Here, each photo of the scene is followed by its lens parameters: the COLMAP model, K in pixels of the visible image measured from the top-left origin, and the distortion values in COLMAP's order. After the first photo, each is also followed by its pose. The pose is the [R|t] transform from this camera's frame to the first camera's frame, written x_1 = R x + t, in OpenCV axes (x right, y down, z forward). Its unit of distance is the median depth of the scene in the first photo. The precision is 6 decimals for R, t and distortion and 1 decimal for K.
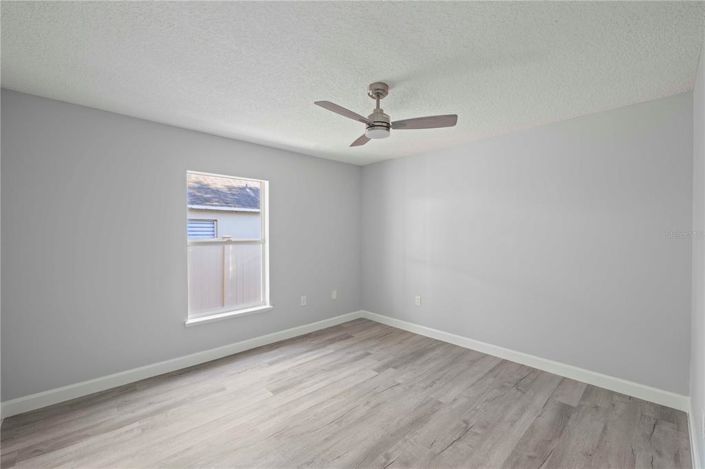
lens RADIAL K [[296.7, 0, 352.5], [0, 296.7, 234.5], [0, 0, 1]] dist [0.000534, 0.000105]
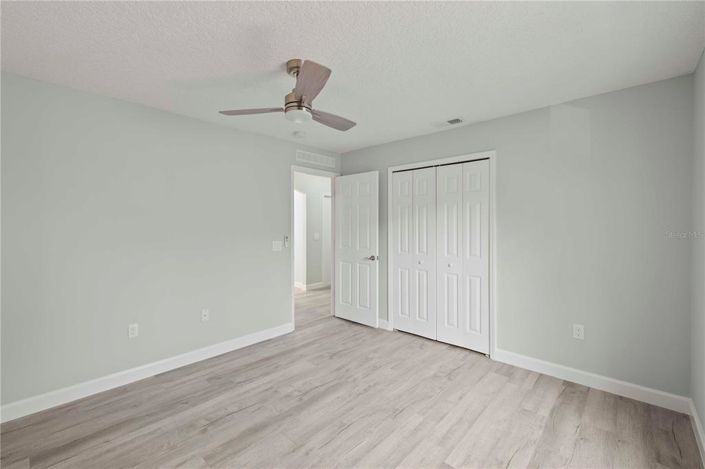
lens RADIAL K [[296.7, 0, 352.5], [0, 296.7, 234.5], [0, 0, 1]] dist [0.000534, 0.000105]
pose [[-0.996444, 0.005830, -0.084050, -0.002045], [0.003135, 0.999478, 0.032162, -0.003982], [0.084194, 0.031784, -0.995942, 1.939095]]
